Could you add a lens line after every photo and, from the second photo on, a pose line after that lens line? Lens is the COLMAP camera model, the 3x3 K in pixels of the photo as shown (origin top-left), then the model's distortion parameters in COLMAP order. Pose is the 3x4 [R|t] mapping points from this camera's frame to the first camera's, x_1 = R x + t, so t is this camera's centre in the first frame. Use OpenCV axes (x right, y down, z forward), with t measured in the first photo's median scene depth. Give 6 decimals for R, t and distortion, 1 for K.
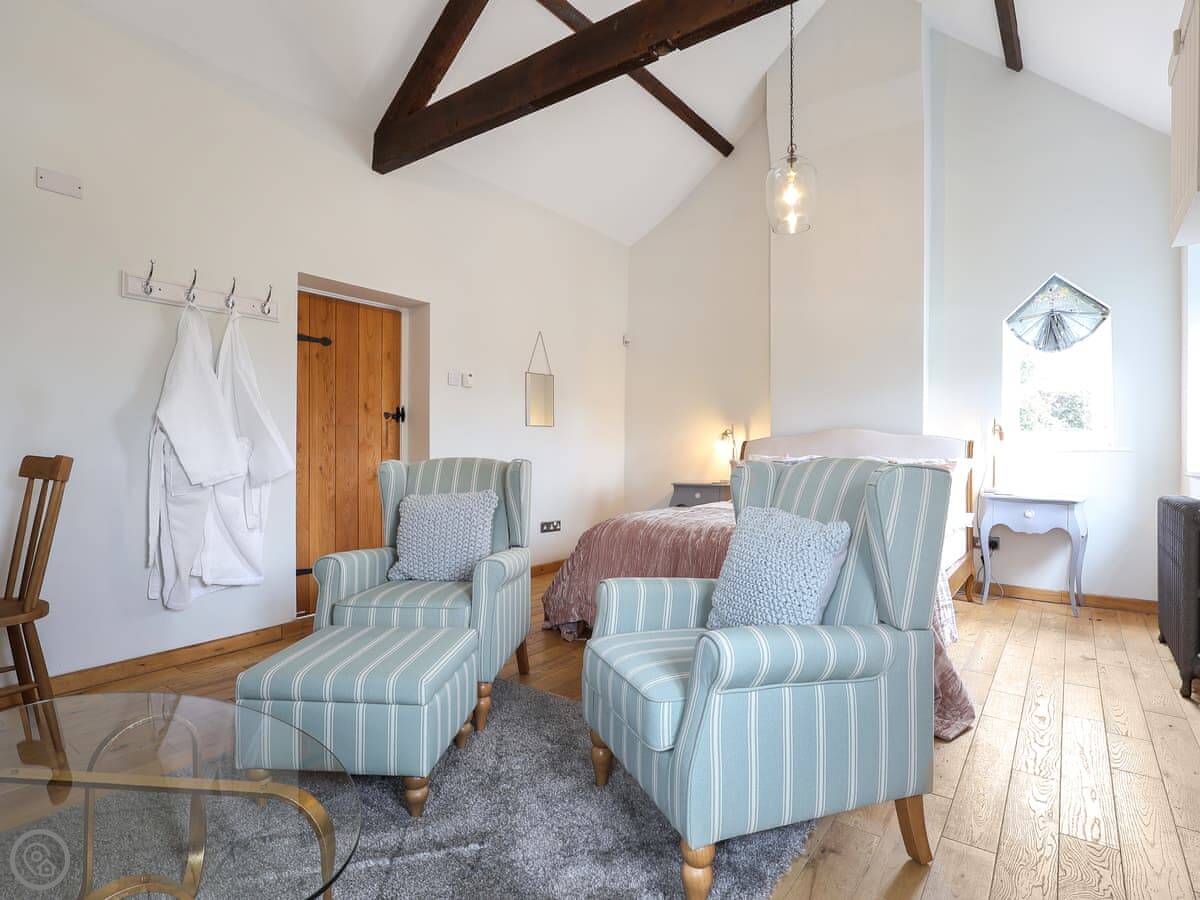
lens RADIAL K [[666.6, 0, 600.0], [0, 666.6, 450.0], [0, 0, 1]] dist [0.001192, 0.001016]
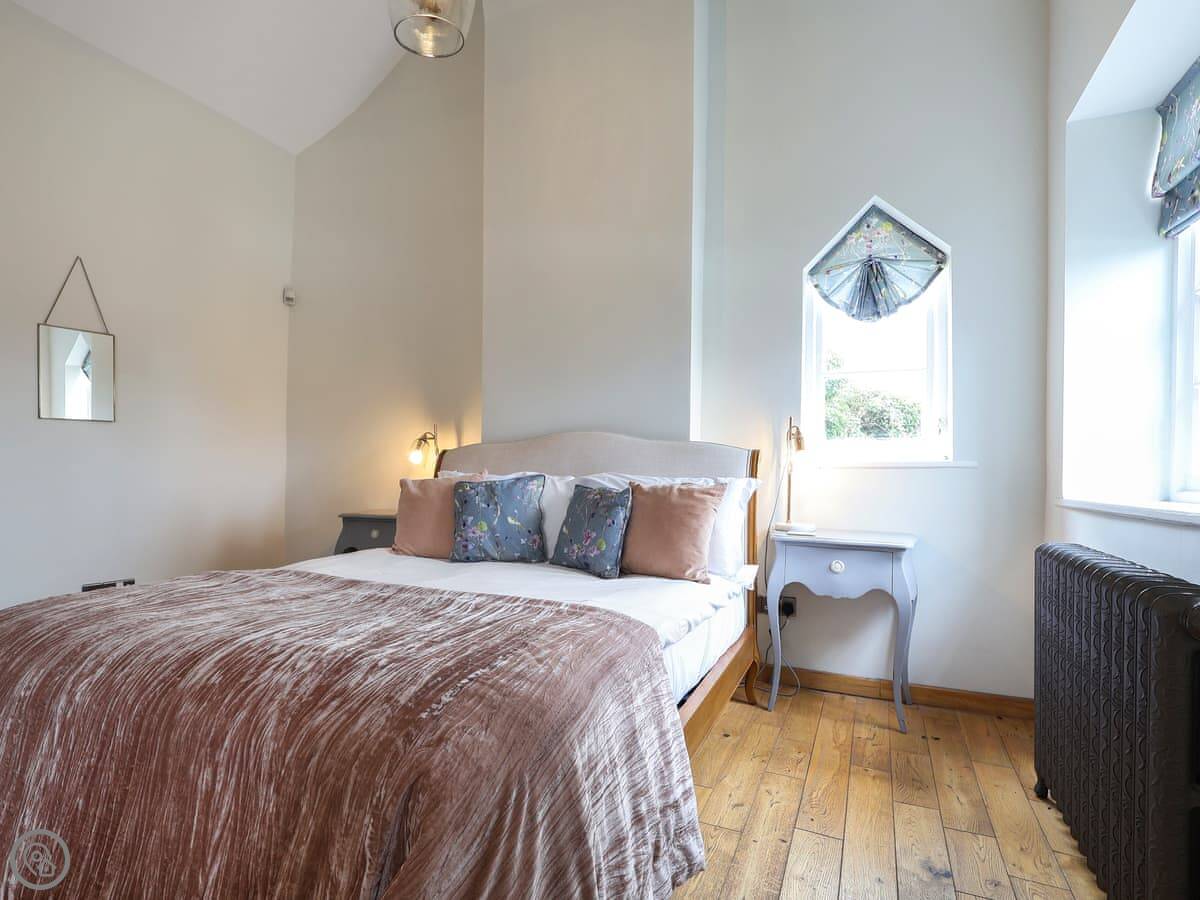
lens RADIAL K [[638.7, 0, 596.1], [0, 638.7, 469.6], [0, 0, 1]] dist [0.000657, 0.000554]
pose [[0.978633, 0.003885, 0.205580, 0.280723], [-0.004895, 0.999978, 0.004406, 0.002765], [-0.205558, -0.005319, 0.978630, 0.432792]]
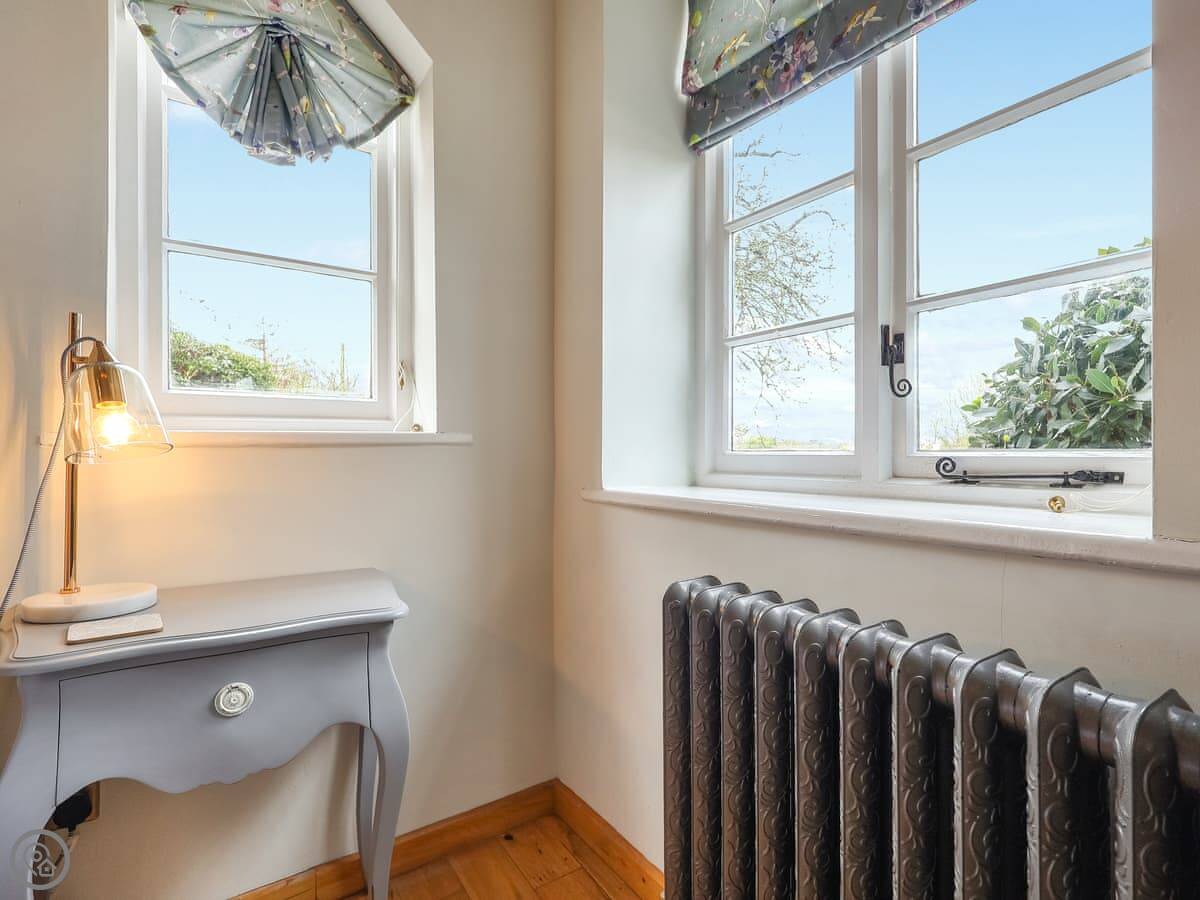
lens RADIAL K [[599.6, 0, 629.4], [0, 599.6, 446.8], [0, 0, 1]] dist [-0.001148, -0.000585]
pose [[0.316876, -0.007933, 0.948434, 0.452422], [-0.000966, 0.999962, 0.008687, 0.000107], [-0.948467, -0.003669, 0.316856, 0.744644]]
